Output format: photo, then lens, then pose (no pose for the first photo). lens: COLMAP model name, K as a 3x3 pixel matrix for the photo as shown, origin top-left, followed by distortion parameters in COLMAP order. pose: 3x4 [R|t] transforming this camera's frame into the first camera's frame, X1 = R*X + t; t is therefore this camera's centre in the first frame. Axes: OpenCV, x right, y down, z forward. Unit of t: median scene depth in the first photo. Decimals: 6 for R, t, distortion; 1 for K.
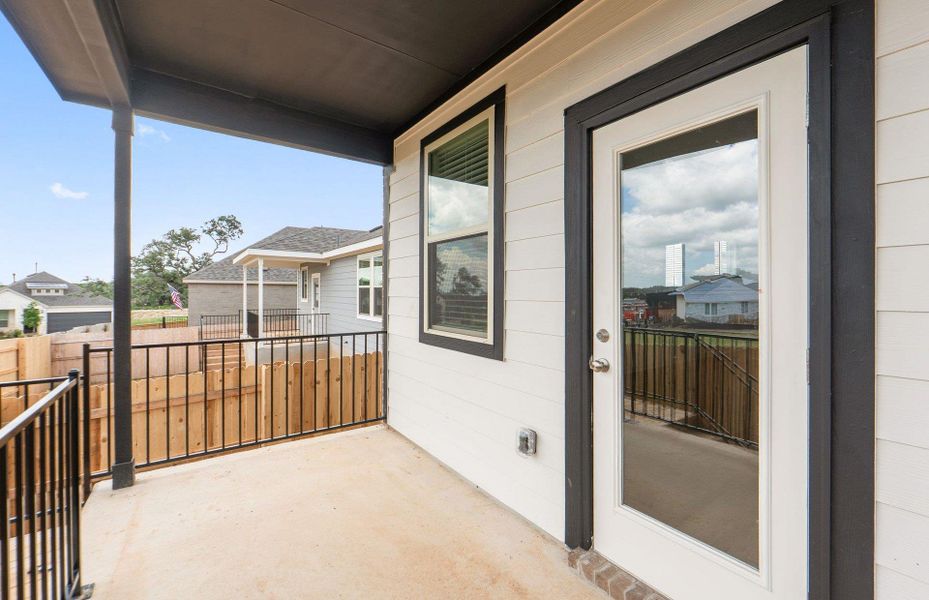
lens RADIAL K [[389.4, 0, 471.0], [0, 389.4, 294.5], [0, 0, 1]] dist [-0.000590, 0.000000]
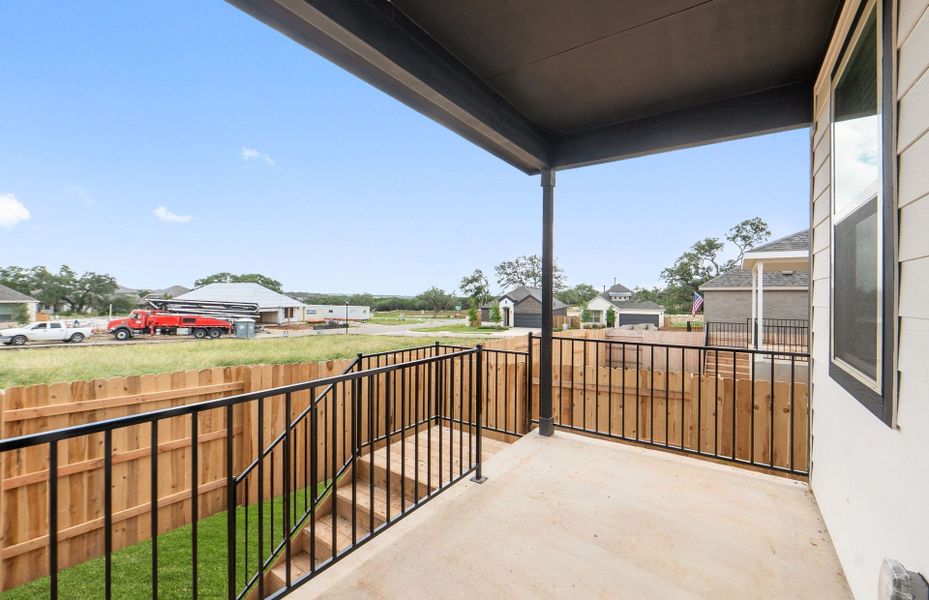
lens RADIAL K [[394.1, 0, 470.0], [0, 394.1, 297.0], [0, 0, 1]] dist [-0.002280, -0.000177]
pose [[0.348386, 0.000252, -0.937351, 0.108604], [-0.010956, 0.999933, -0.003803, -0.001053], [0.937287, 0.011594, 0.348365, 0.070034]]
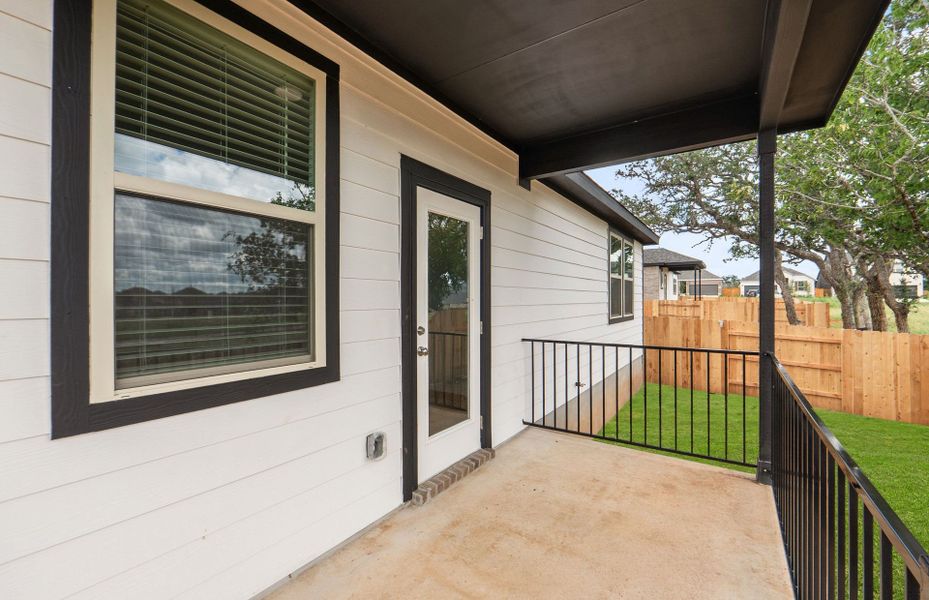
lens RADIAL K [[389.4, 0, 471.0], [0, 389.4, 294.5], [0, 0, 1]] dist [-0.000590, 0.000000]
pose [[-0.348758, 0.005863, 0.937194, -0.232799], [0.002440, 0.999983, -0.005348, -0.004492], [-0.937210, 0.000422, -0.348766, 0.285296]]
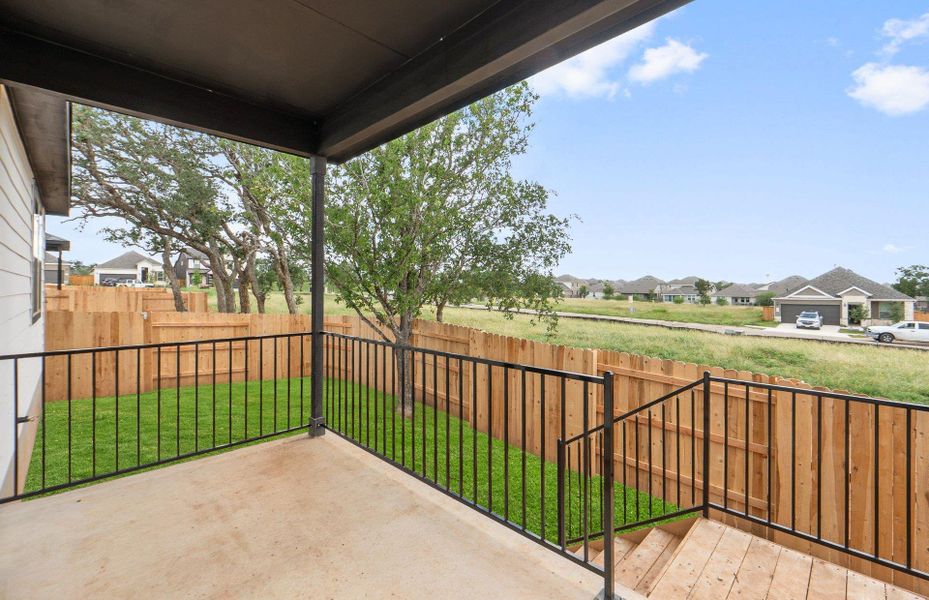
lens RADIAL K [[398.6, 0, 463.5], [0, 398.6, 289.9], [0, 0, 1]] dist [-0.007916, 0.000085]
pose [[-0.987229, -0.008019, -0.159106, -0.099035], [-0.008803, 0.999952, 0.004225, -0.003730], [0.159065, 0.005572, -0.987252, 0.375247]]
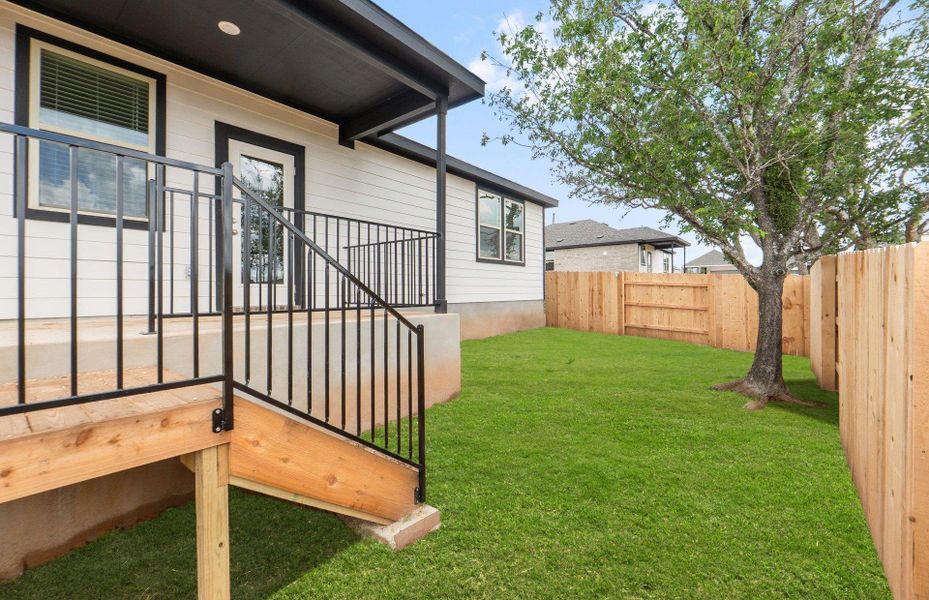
lens RADIAL K [[383.2, 0, 467.6], [0, 383.2, 289.2], [0, 0, 1]] dist [0.001229, 0.000273]
pose [[-0.245980, 0.004681, 0.969263, -0.535533], [0.002789, 0.999988, -0.004121, 0.122483], [-0.969271, 0.001690, -0.245990, 0.029410]]
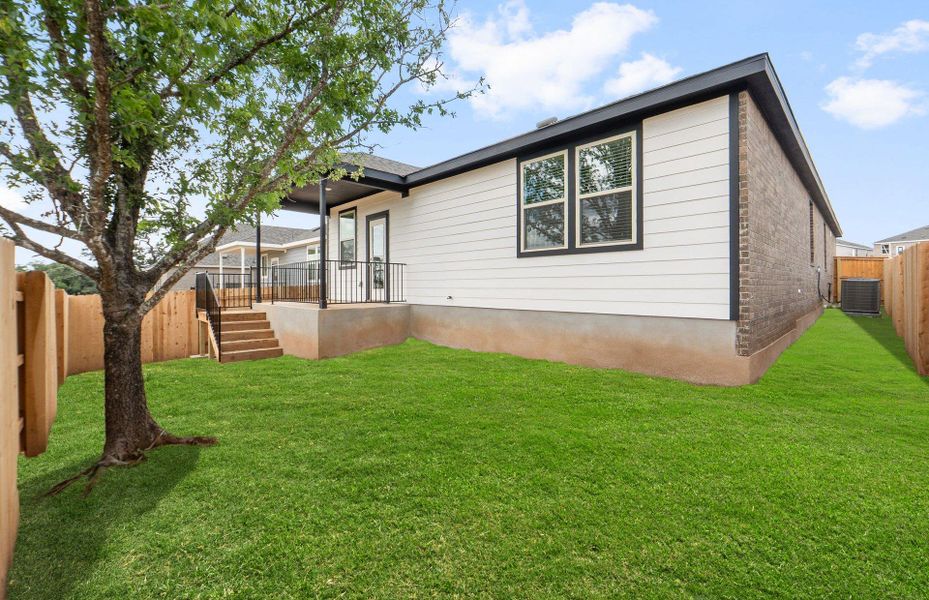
lens RADIAL K [[389.4, 0, 471.0], [0, 389.4, 294.5], [0, 0, 1]] dist [-0.000590, 0.000000]
pose [[0.988041, 0.008245, 0.153970, 0.185731], [-0.008995, 0.999951, 0.004176, 0.119545], [-0.153928, -0.005511, 0.988067, -0.972604]]
